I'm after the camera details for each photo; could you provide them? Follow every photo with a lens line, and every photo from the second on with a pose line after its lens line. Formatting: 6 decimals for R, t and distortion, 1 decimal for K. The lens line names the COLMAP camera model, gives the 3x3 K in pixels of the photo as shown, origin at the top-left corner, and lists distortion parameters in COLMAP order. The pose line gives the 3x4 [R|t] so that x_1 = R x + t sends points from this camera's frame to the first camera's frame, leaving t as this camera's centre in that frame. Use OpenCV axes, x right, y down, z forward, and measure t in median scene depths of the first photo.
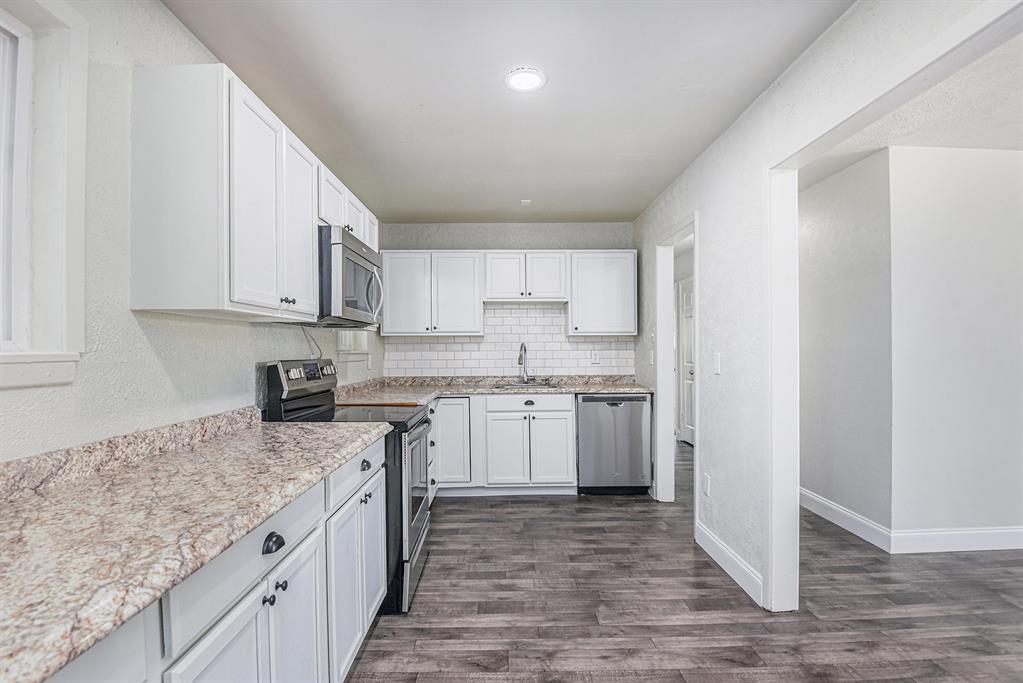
lens RADIAL K [[508.0, 0, 512.7], [0, 508.0, 348.4], [0, 0, 1]] dist [-0.010389, -0.008393]
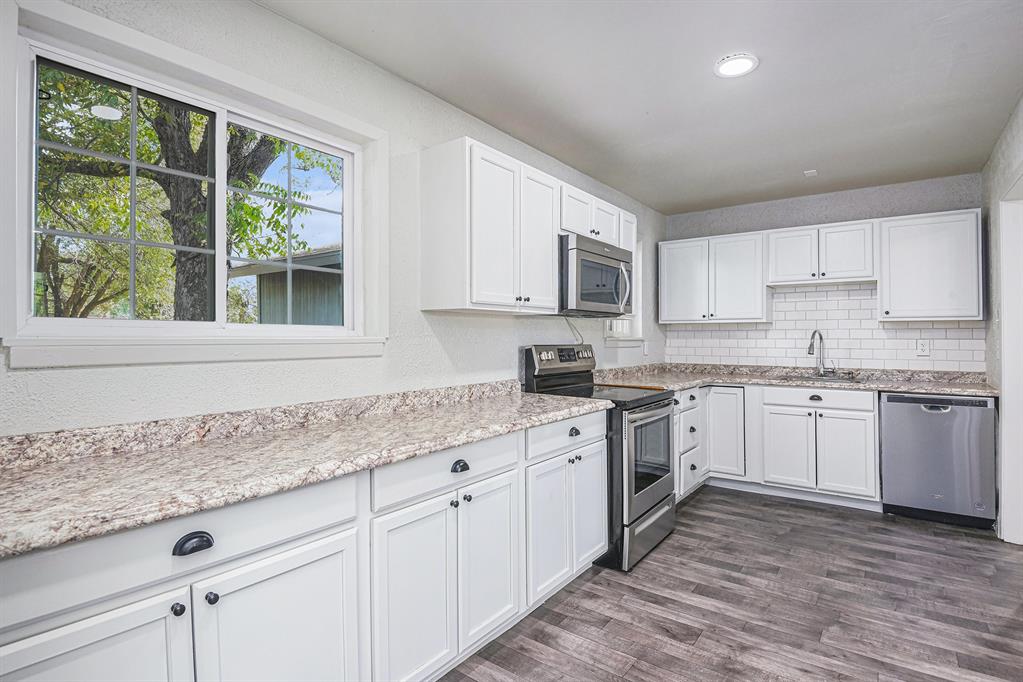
lens RADIAL K [[508.0, 0, 511.8], [0, 508.0, 336.1], [0, 0, 1]] dist [-0.010389, -0.008393]
pose [[0.801561, 0.006623, -0.597876, 0.207197], [-0.005215, 0.999978, 0.004086, -0.002581], [0.597890, -0.000157, 0.801578, -0.040958]]
